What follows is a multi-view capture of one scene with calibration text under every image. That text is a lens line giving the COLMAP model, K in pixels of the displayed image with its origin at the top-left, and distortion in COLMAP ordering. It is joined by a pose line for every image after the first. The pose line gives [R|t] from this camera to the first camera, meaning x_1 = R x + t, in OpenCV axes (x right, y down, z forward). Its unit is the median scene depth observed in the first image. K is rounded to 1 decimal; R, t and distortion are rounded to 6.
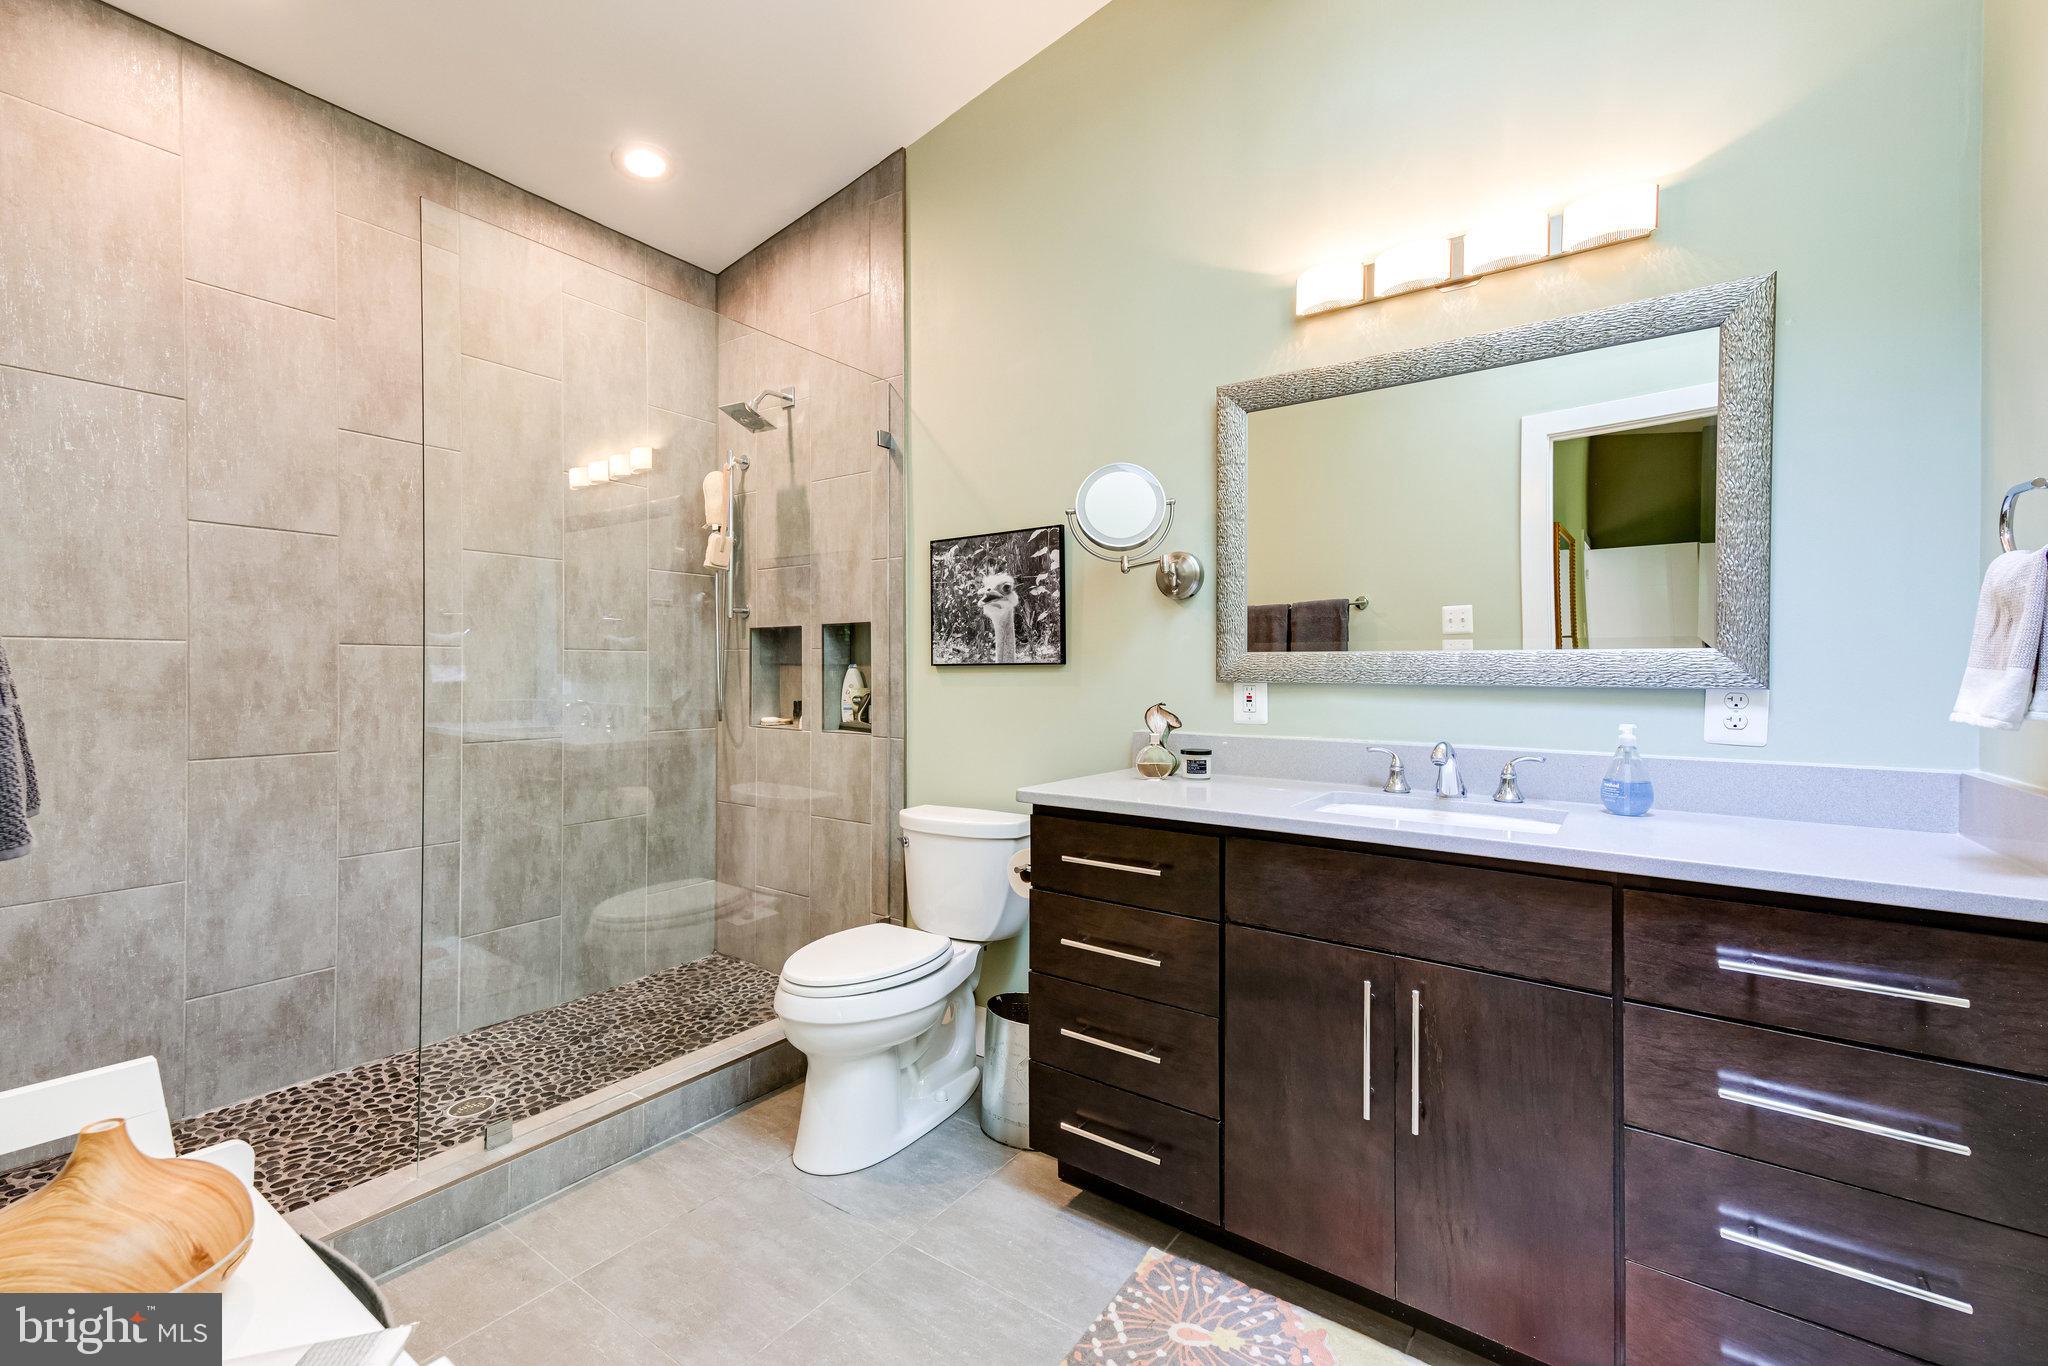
lens RADIAL K [[873.7, 0, 1019.3], [0, 873.7, 672.9], [0, 0, 1]] dist [0.003586, -0.000065]
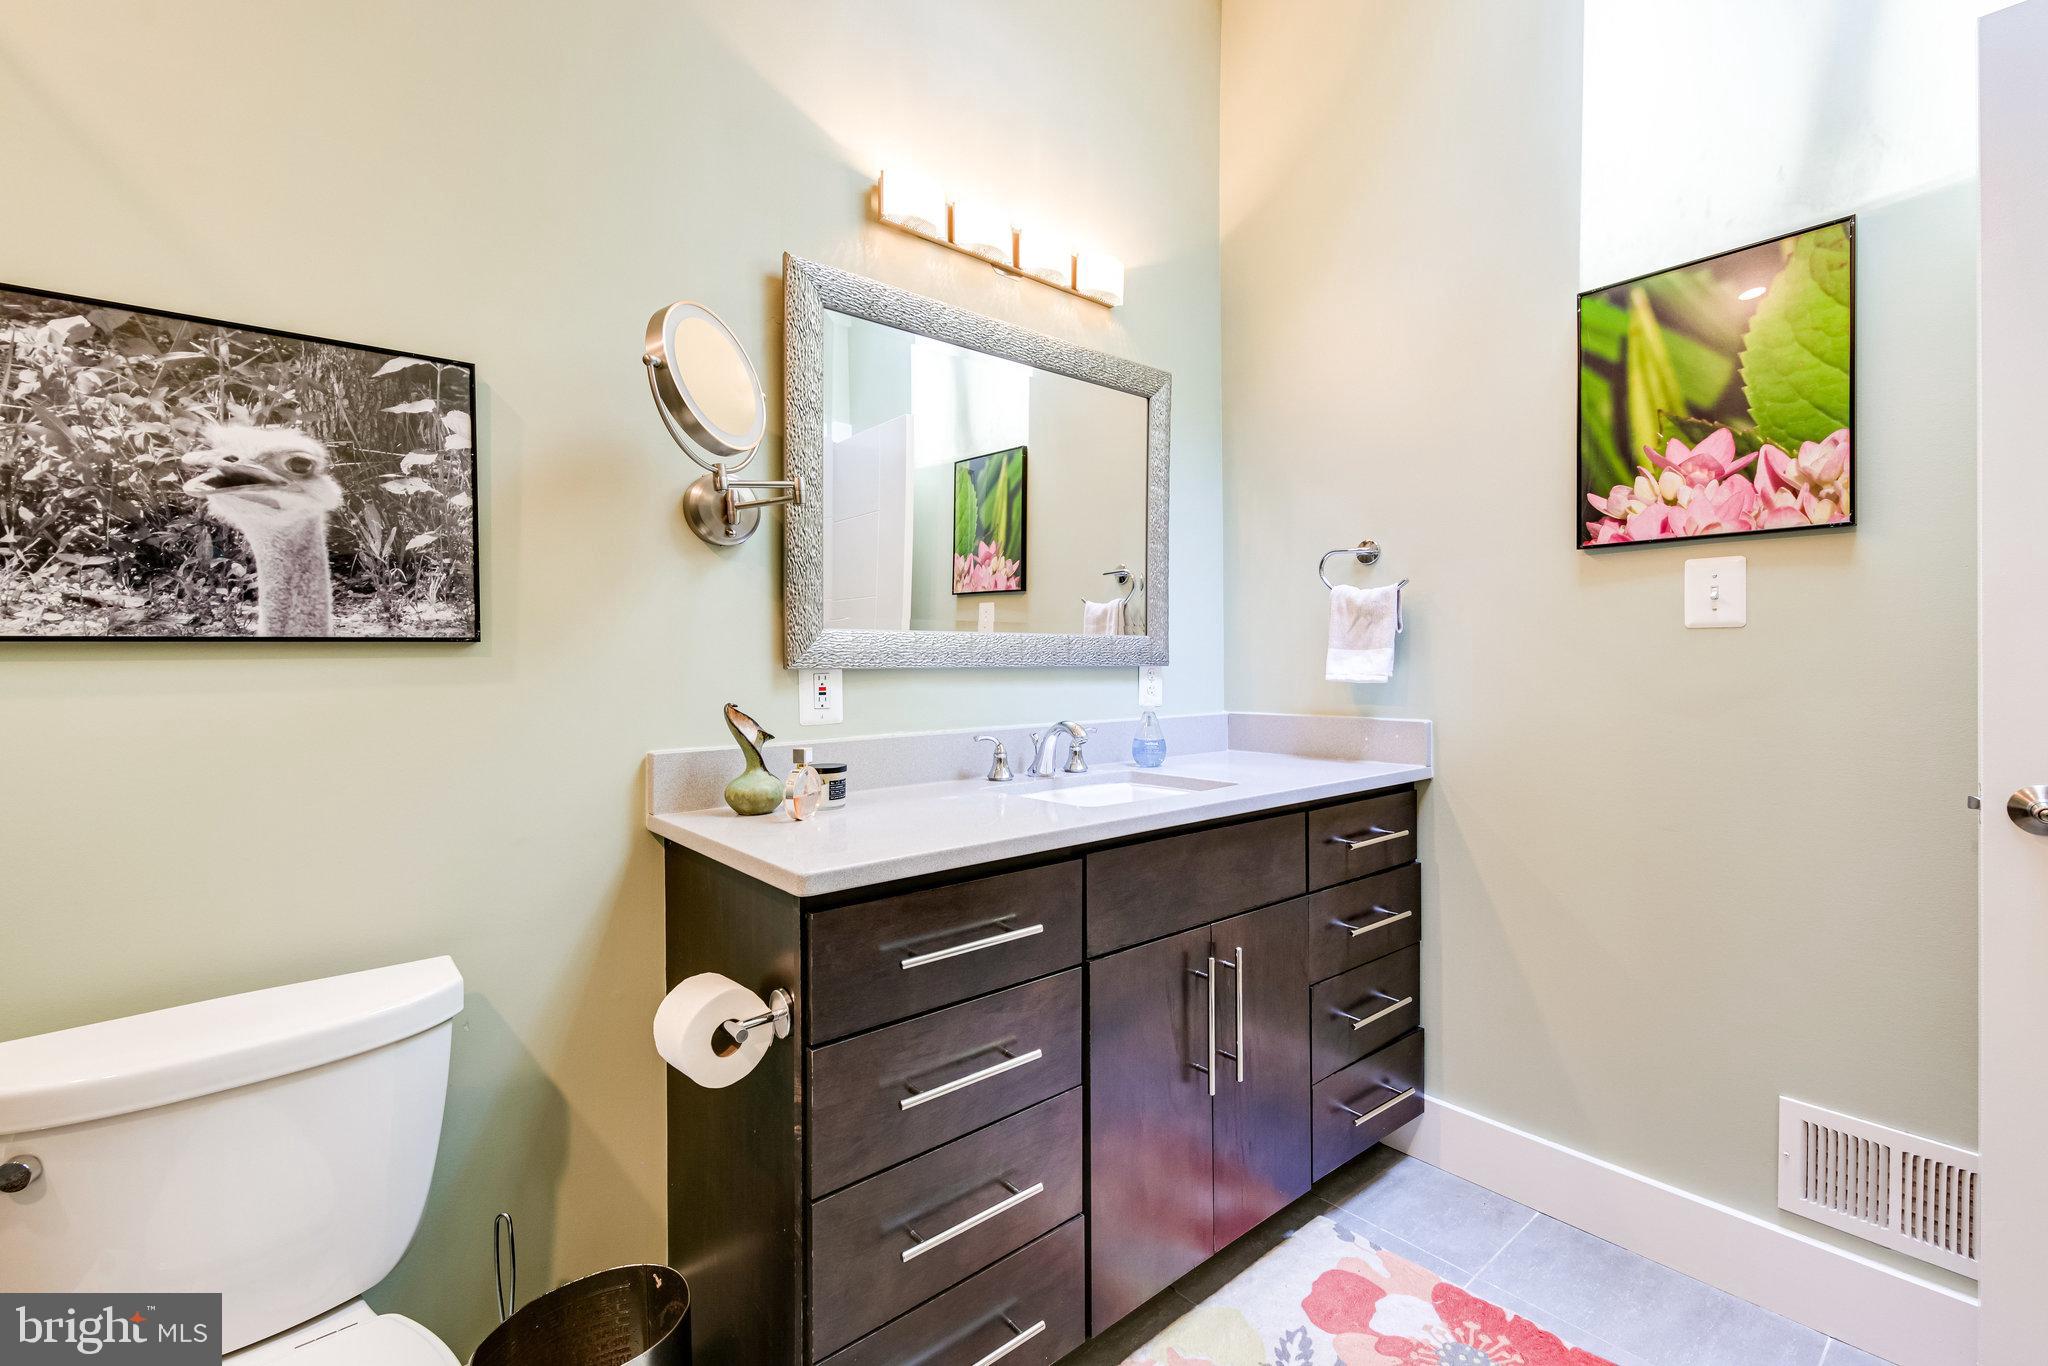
lens RADIAL K [[897.1, 0, 1021.5], [0, 897.1, 658.2], [0, 0, 1]] dist [0.000607, -0.000444]
pose [[0.219156, -0.004633, 0.975679, -0.377003], [0.008367, 0.999961, 0.002869, 0.001020], [-0.975654, 0.007534, 0.219186, 0.559817]]
